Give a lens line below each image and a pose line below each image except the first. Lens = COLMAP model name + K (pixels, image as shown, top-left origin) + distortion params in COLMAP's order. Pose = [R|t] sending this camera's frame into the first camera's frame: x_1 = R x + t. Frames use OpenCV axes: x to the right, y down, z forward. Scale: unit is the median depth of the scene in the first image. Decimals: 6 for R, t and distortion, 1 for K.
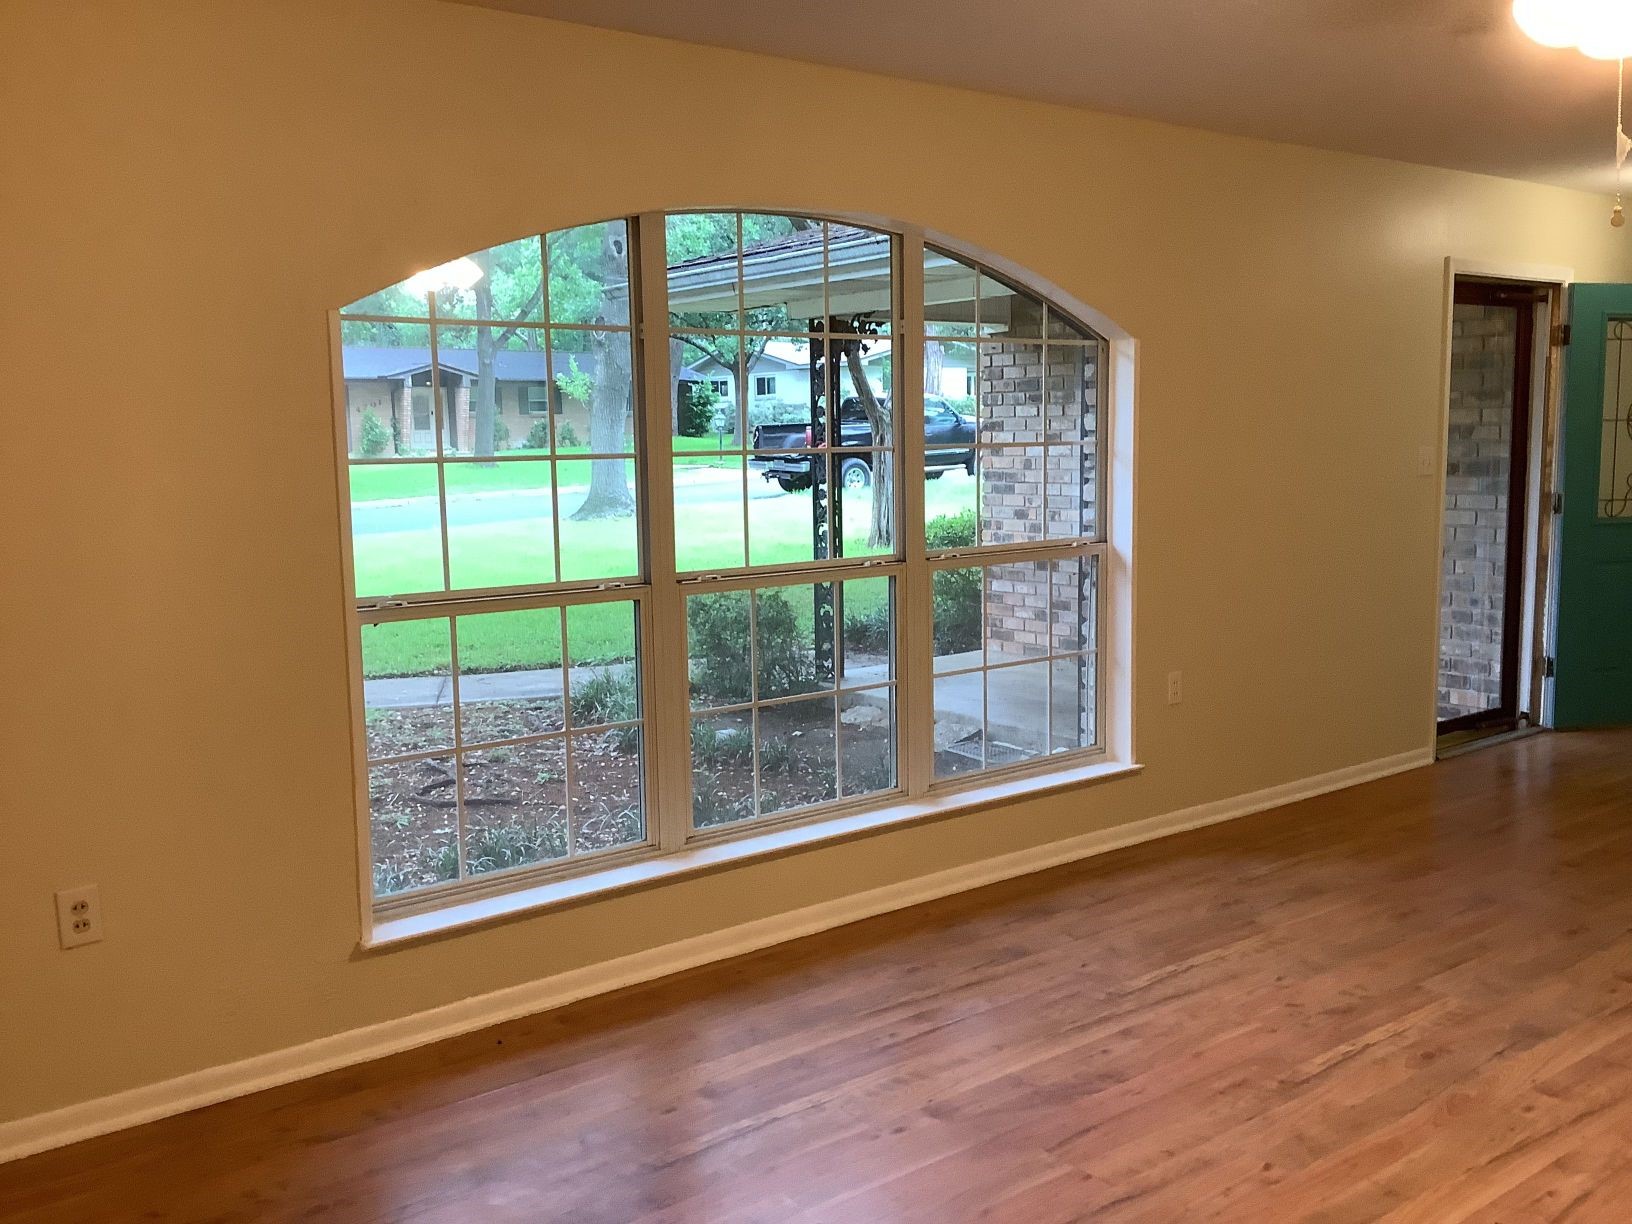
lens RADIAL K [[1471.2, 0, 816.6], [0, 1471.2, 612.6], [0, 0, 1]] dist [0.068498, -0.091382]
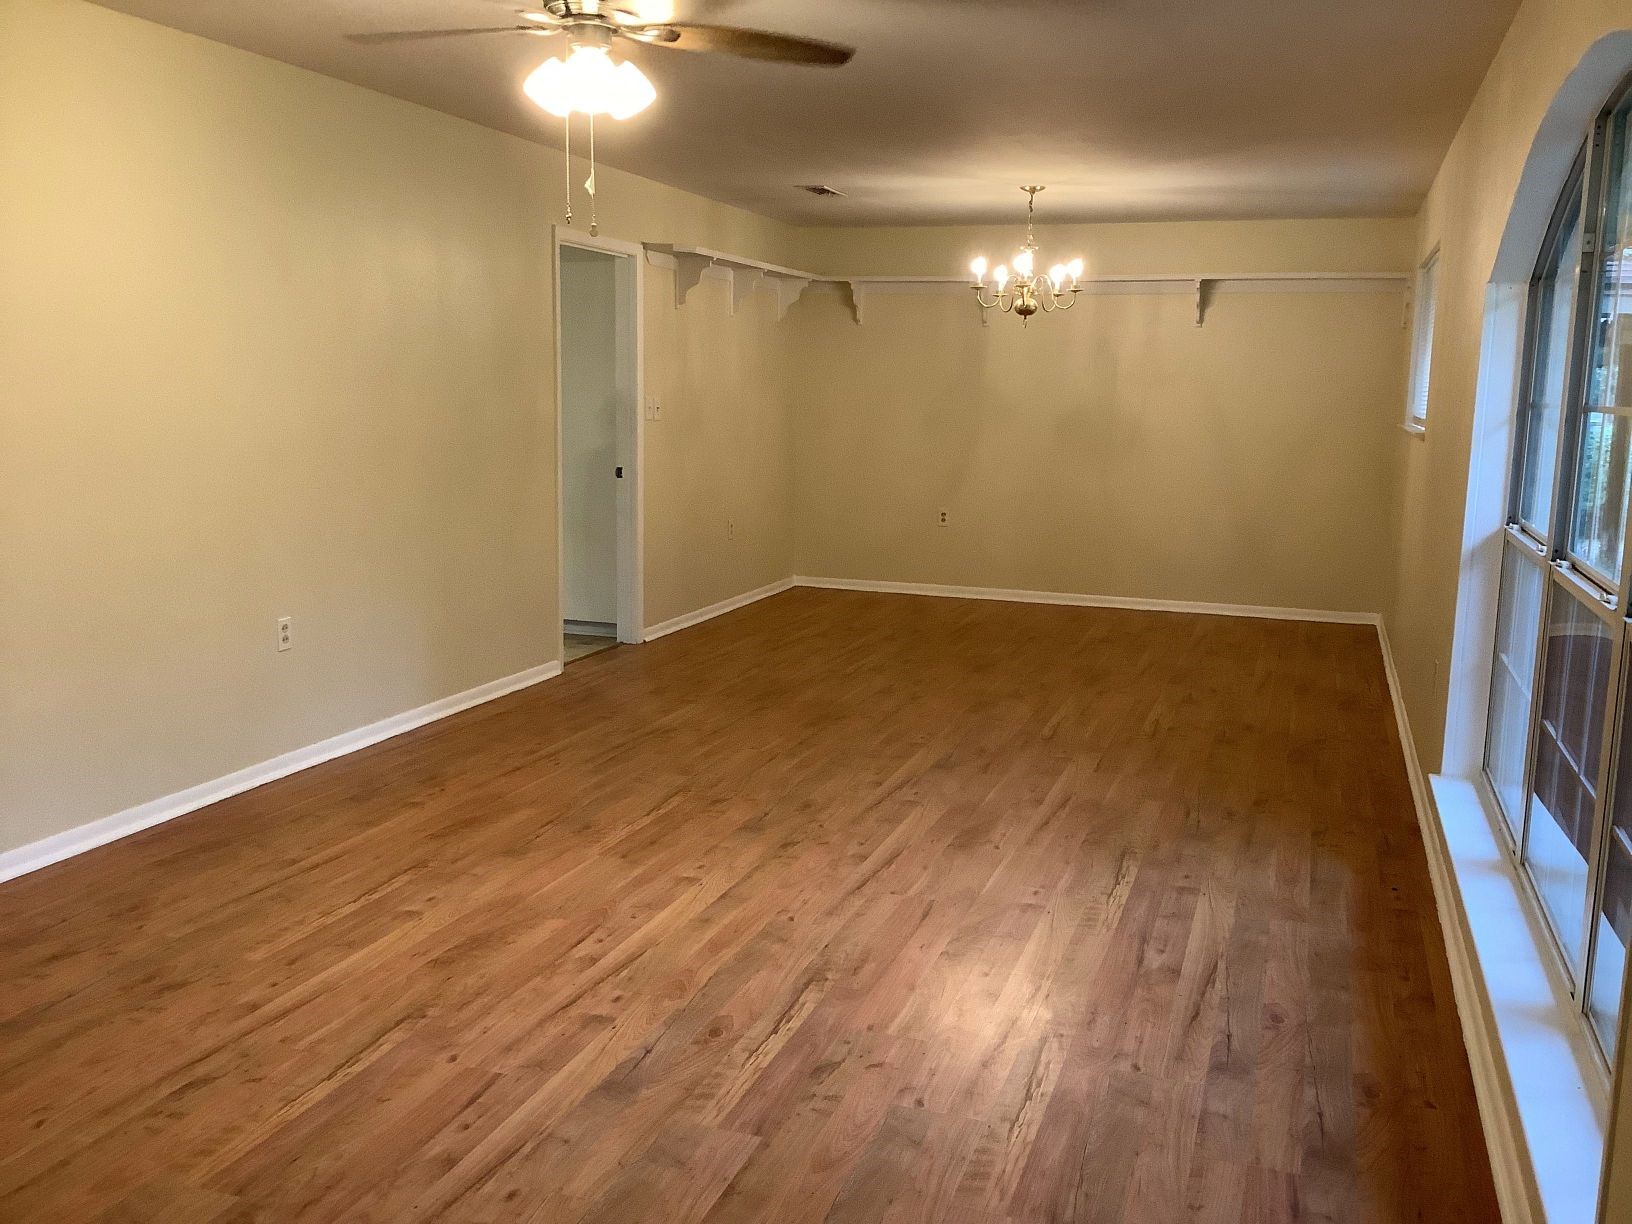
lens RADIAL K [[1471.2, 0, 816.5], [0, 1471.2, 609.4], [0, 0, 1]] dist [0.068498, -0.091382]
pose [[-0.830801, 0.077499, -0.551148, 0.856889], [-0.086332, 0.960328, 0.265173, -0.216285], [0.549833, 0.267888, -0.791151, 1.711415]]
